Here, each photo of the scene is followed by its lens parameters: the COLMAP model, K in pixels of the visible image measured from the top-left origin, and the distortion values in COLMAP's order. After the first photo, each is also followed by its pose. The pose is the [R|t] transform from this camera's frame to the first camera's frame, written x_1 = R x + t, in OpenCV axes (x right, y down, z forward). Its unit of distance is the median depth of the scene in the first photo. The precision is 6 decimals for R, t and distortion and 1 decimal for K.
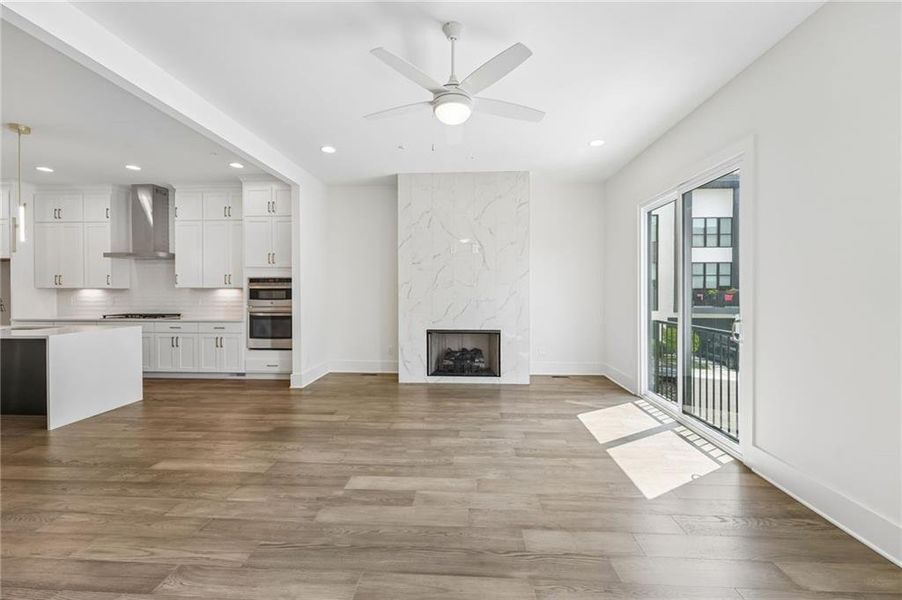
lens RADIAL K [[368.0, 0, 451.7], [0, 368.0, 292.4], [0, 0, 1]] dist [-0.003806, 0.001467]
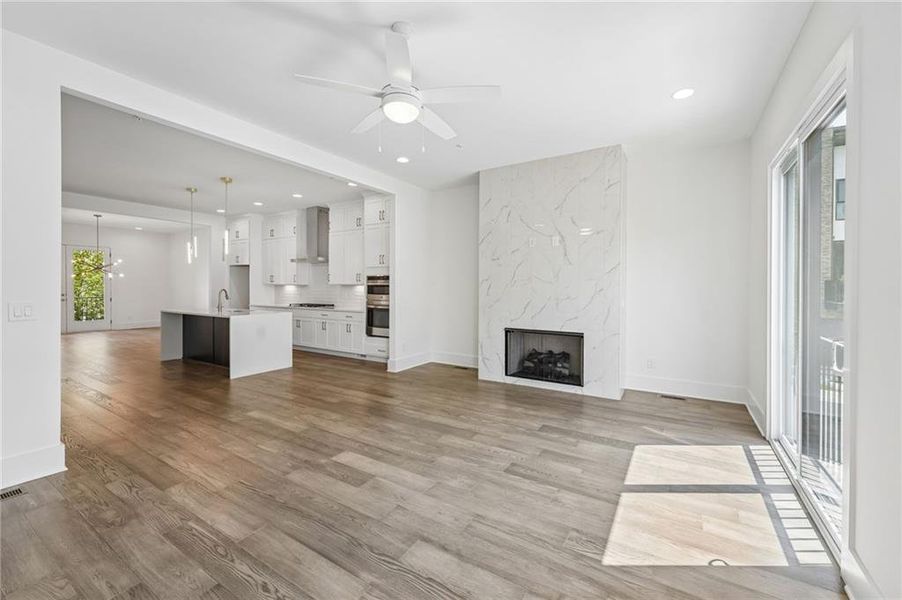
lens RADIAL K [[368.0, 0, 450.5], [0, 368.0, 289.8], [0, 0, 1]] dist [-0.003806, 0.001467]
pose [[0.873271, 0.008275, -0.487164, 0.294203], [-0.007195, 0.999966, 0.004087, -0.001739], [0.487181, -0.000063, 0.873301, 0.087504]]
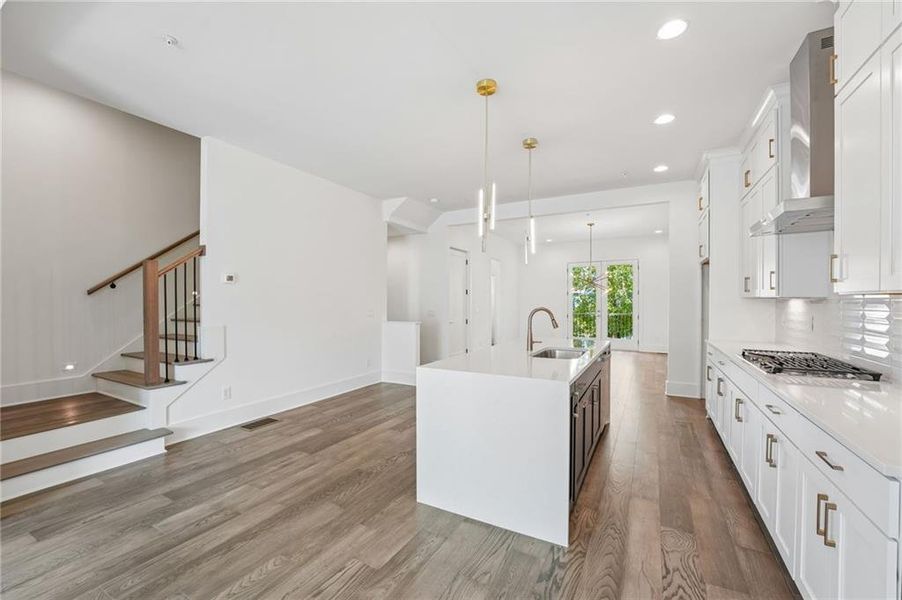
lens RADIAL K [[368.0, 0, 450.8], [0, 368.0, 302.5], [0, 0, 1]] dist [-0.003806, 0.001467]
pose [[-0.432819, 0.003206, -0.901475, -0.340764], [-0.004481, 0.999974, 0.005707, -0.005647], [0.901470, 0.006509, -0.432793, 0.952052]]
